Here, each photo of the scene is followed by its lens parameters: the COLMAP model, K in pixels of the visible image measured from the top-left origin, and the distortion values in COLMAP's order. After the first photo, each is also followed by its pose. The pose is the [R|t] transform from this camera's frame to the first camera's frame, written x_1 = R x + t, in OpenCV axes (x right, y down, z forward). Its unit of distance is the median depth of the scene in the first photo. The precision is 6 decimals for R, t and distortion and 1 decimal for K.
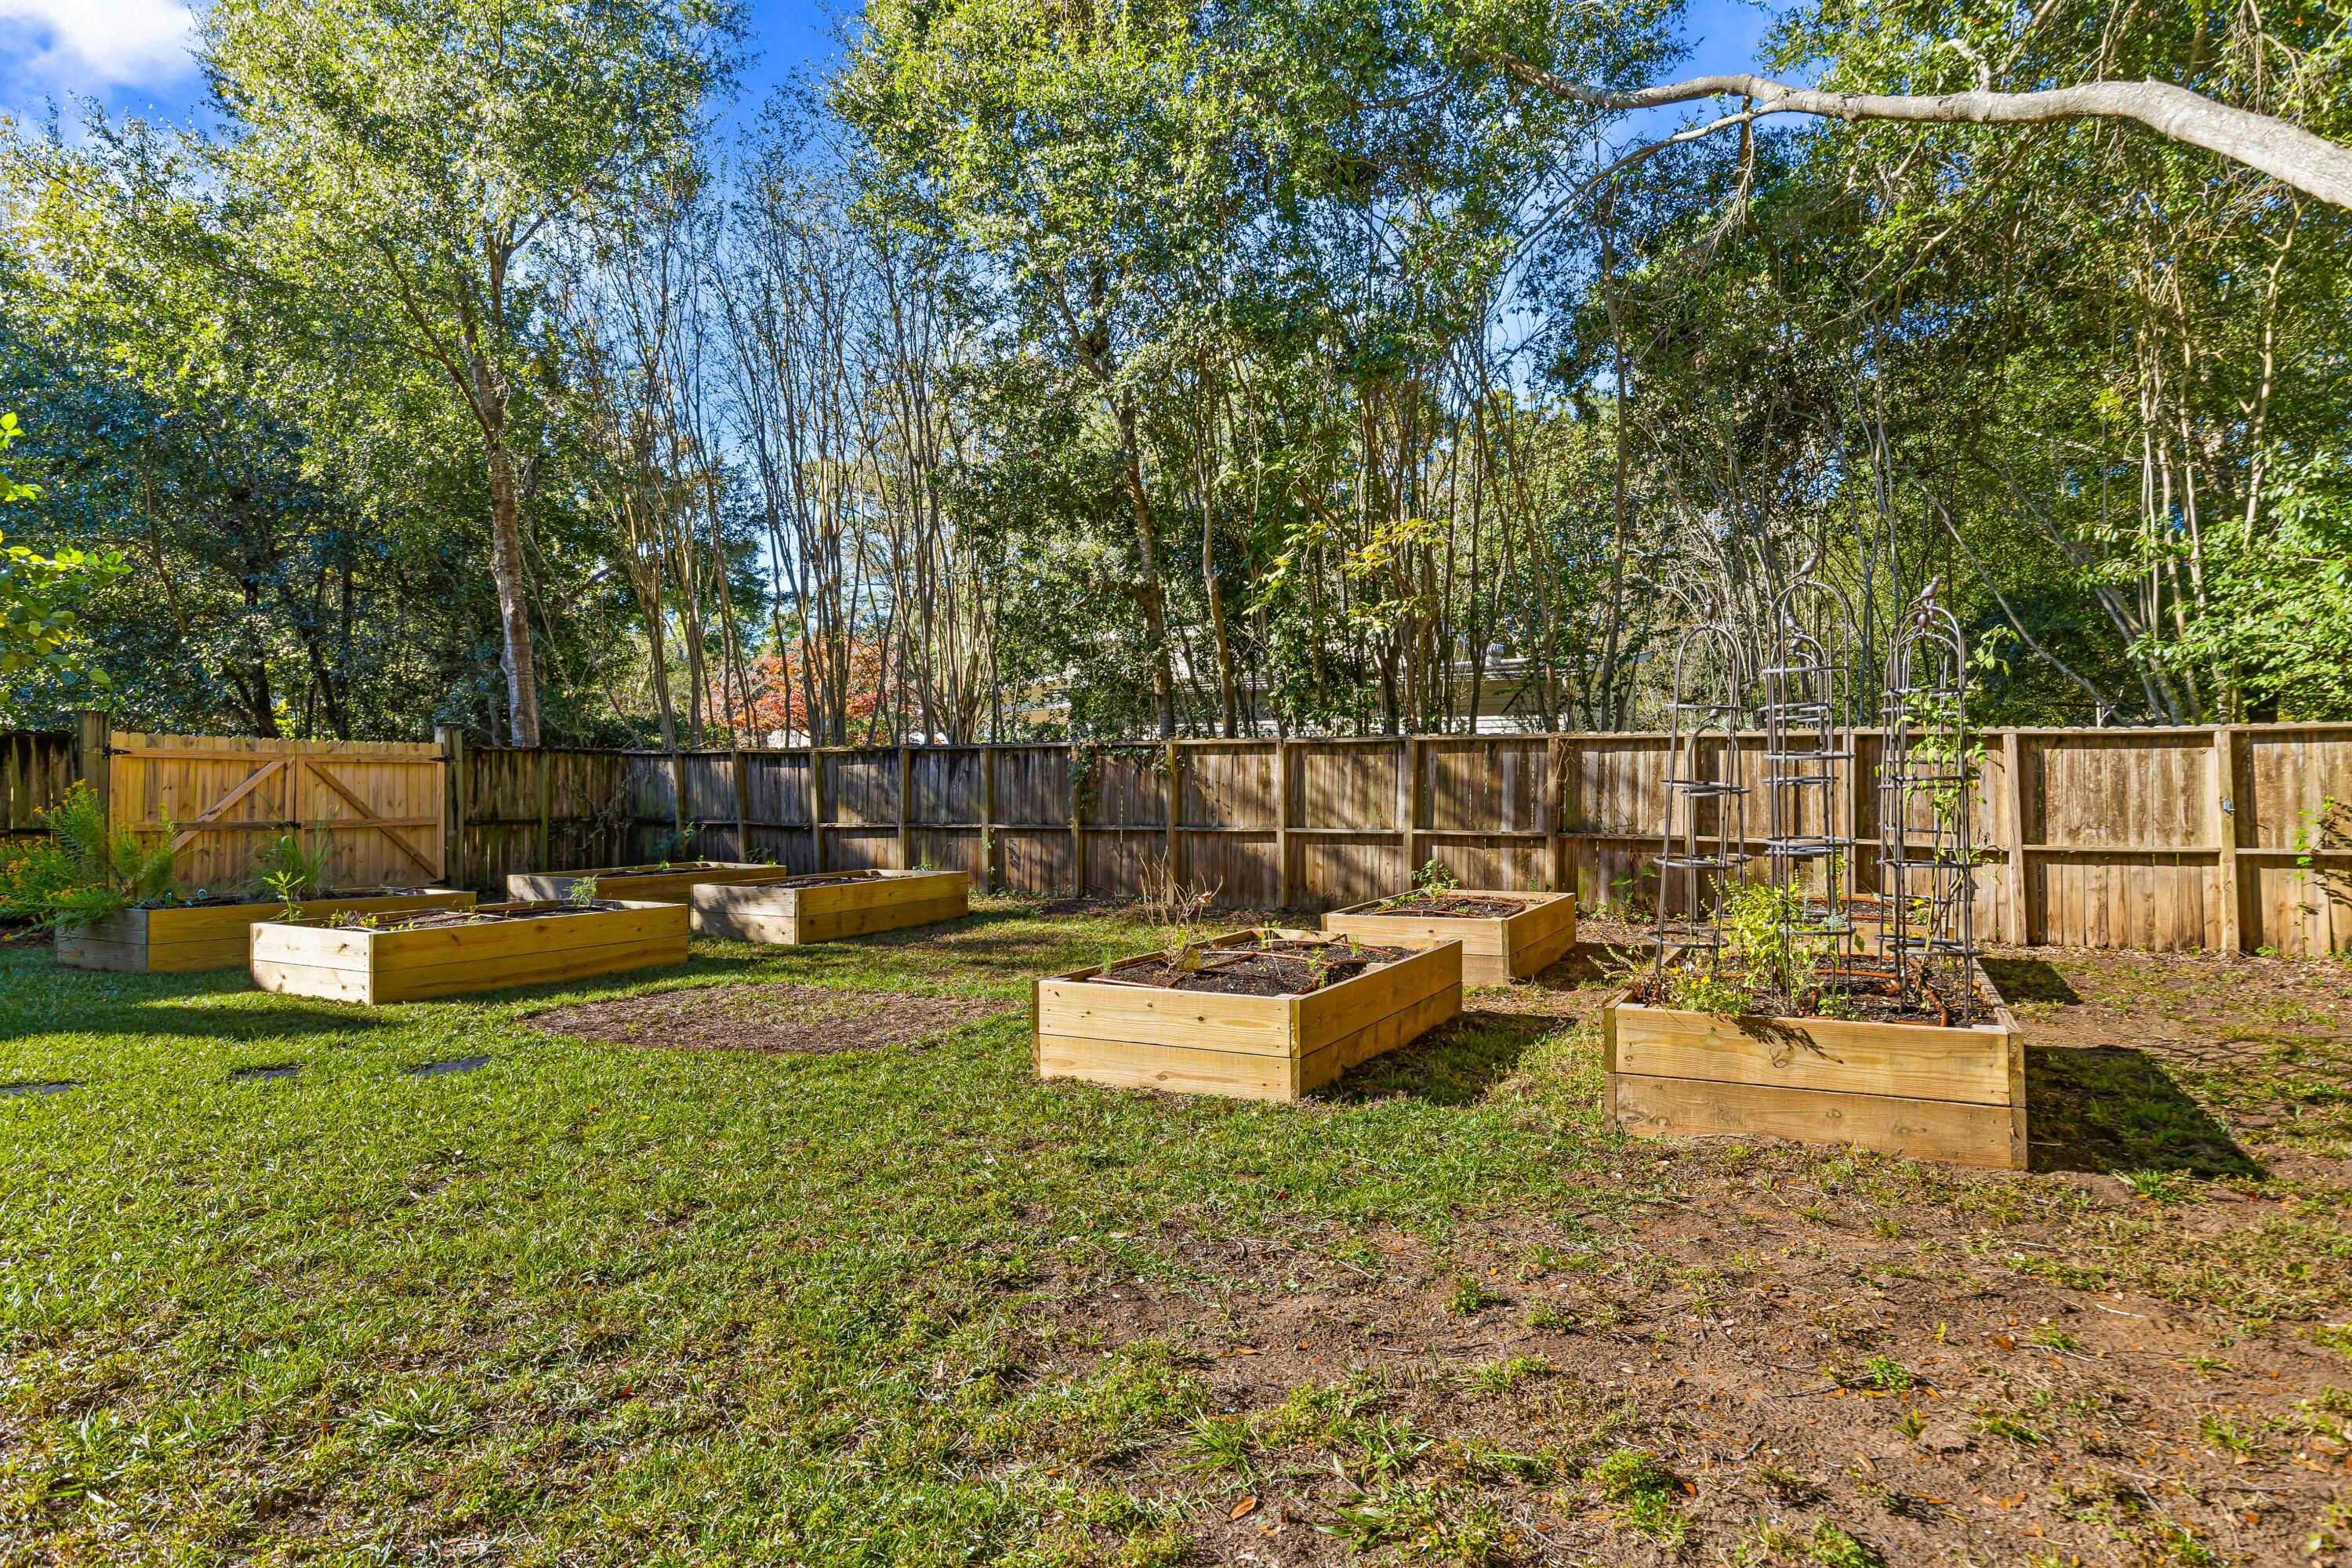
lens RADIAL K [[1341.3, 0, 1187.7], [0, 1341.3, 780.4], [0, 0, 1]] dist [-0.006853, -0.001812]
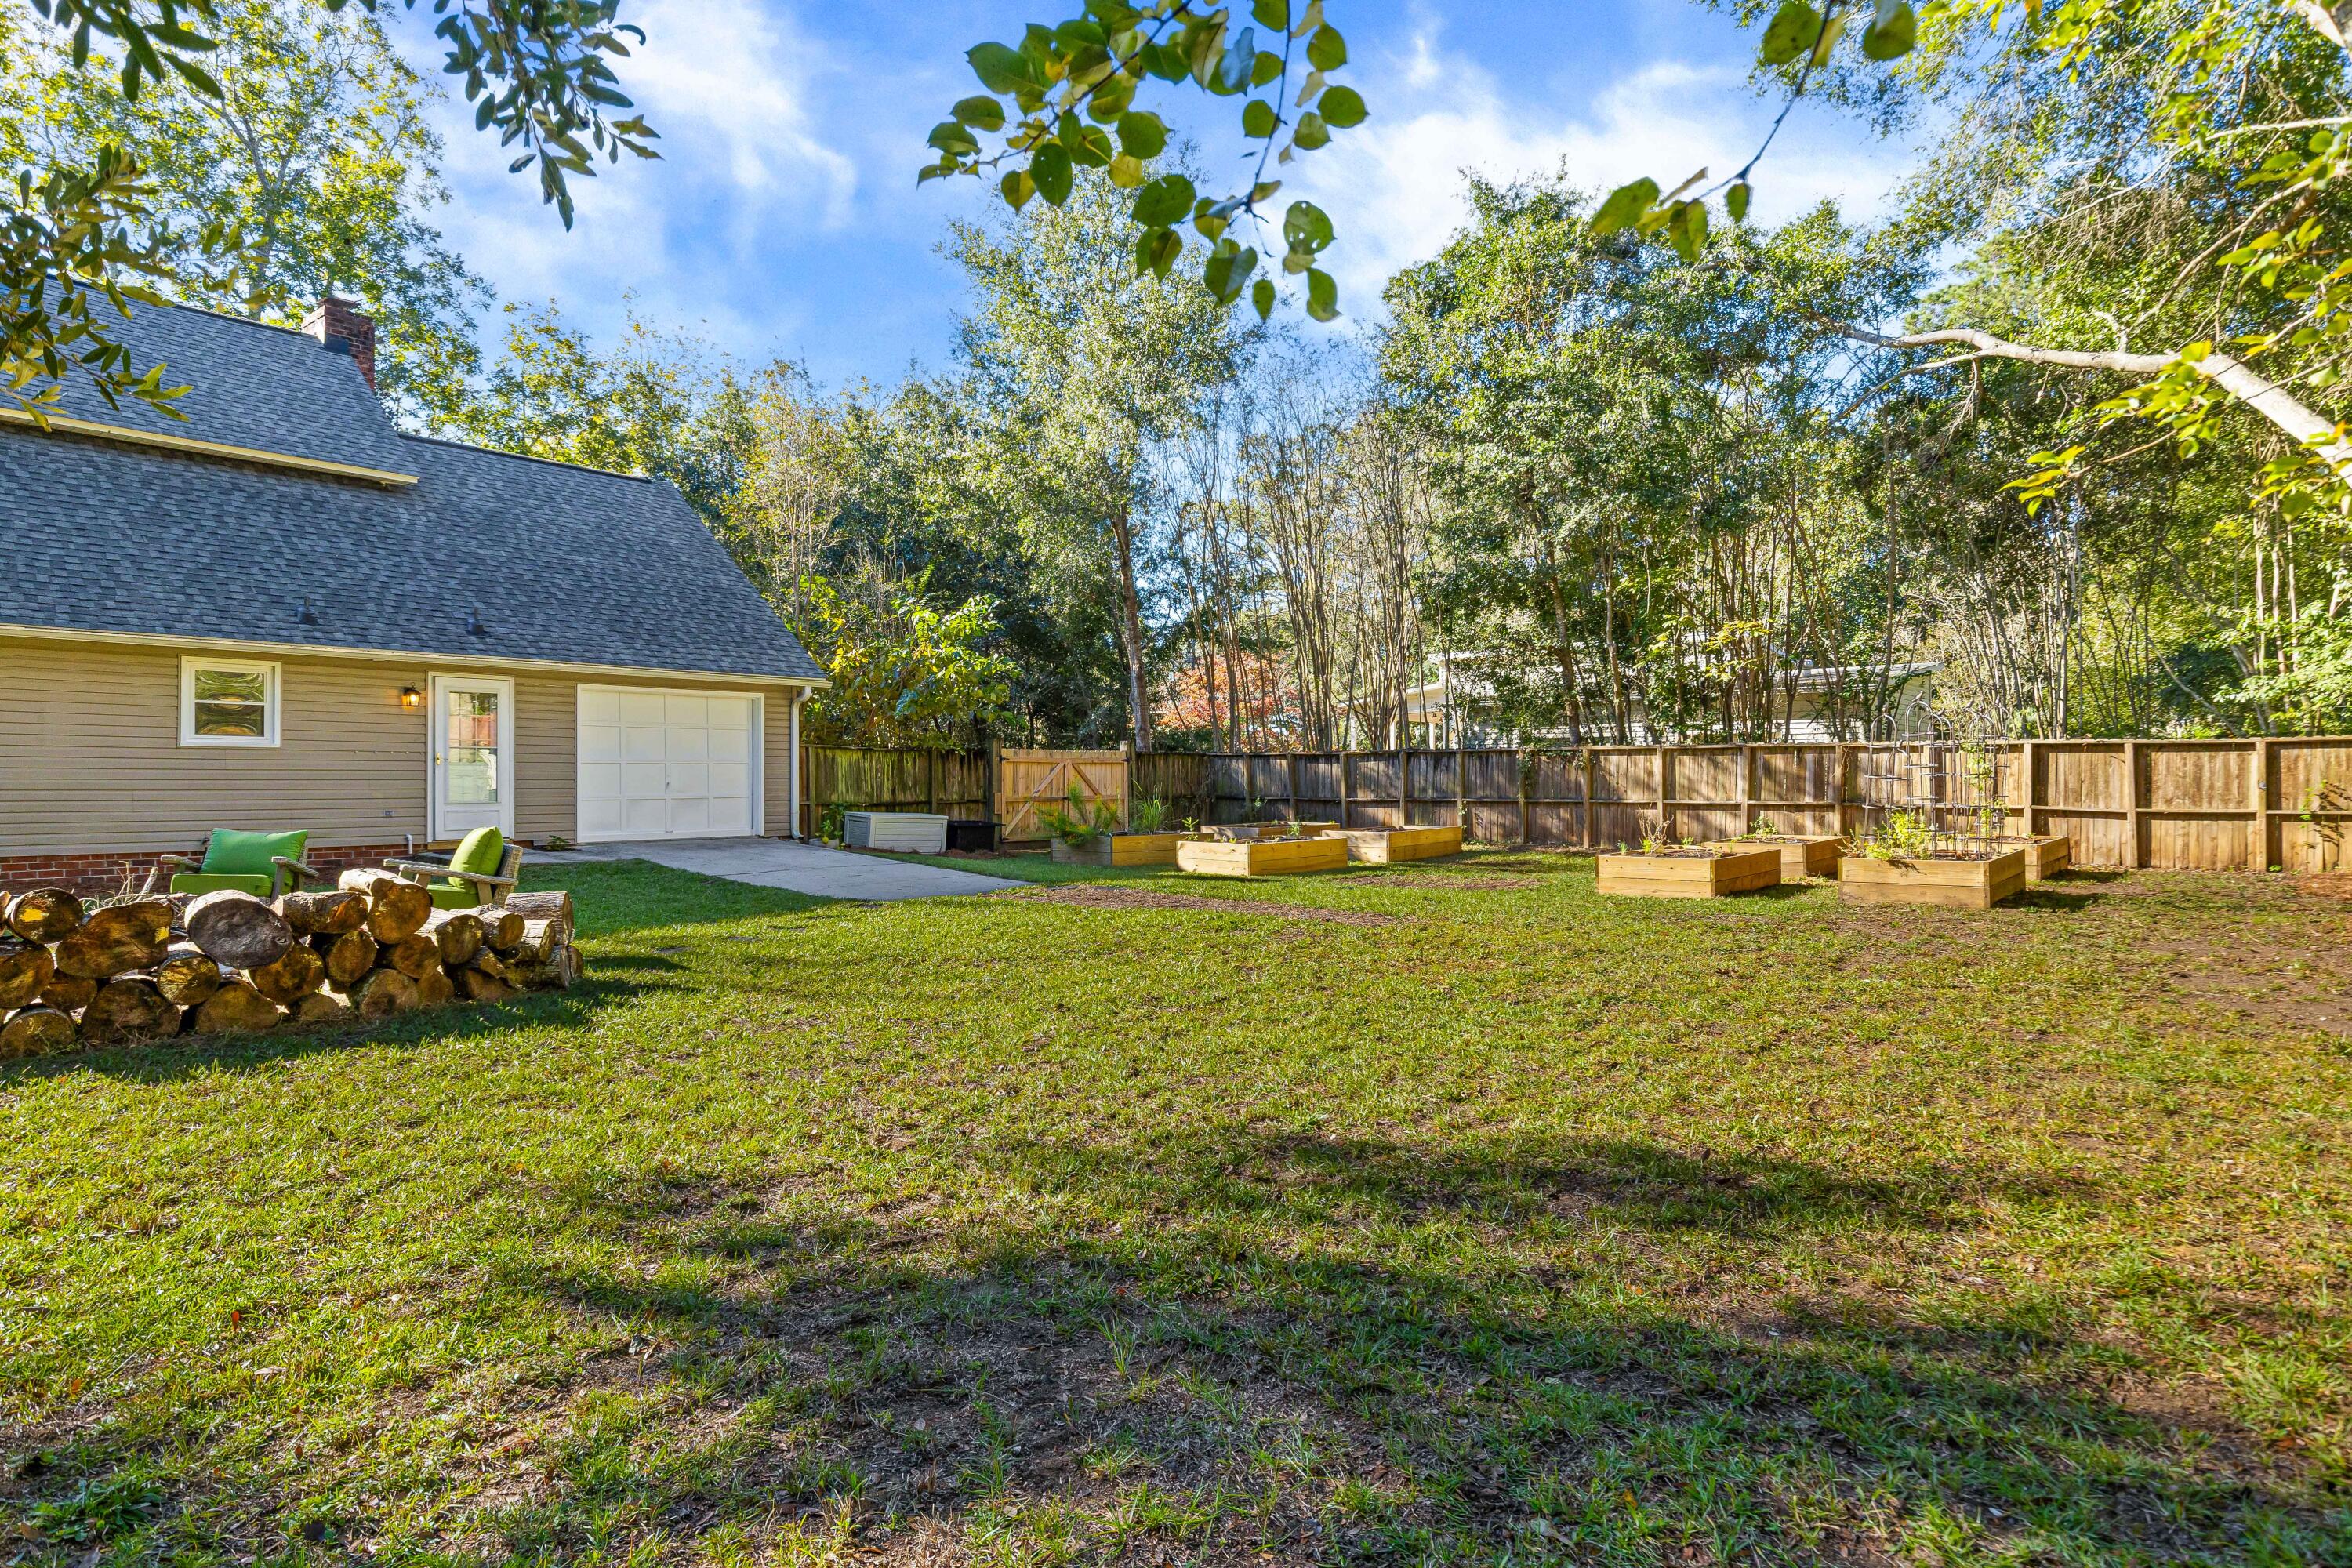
lens RADIAL K [[1341.3, 0, 1160.7], [0, 1341.3, 783.7], [0, 0, 1]] dist [-0.006853, -0.001812]
pose [[0.978682, -0.001811, -0.205372, -0.206616], [0.004582, 0.999905, 0.013021, -0.009886], [0.205329, -0.013685, 0.978597, -0.785125]]
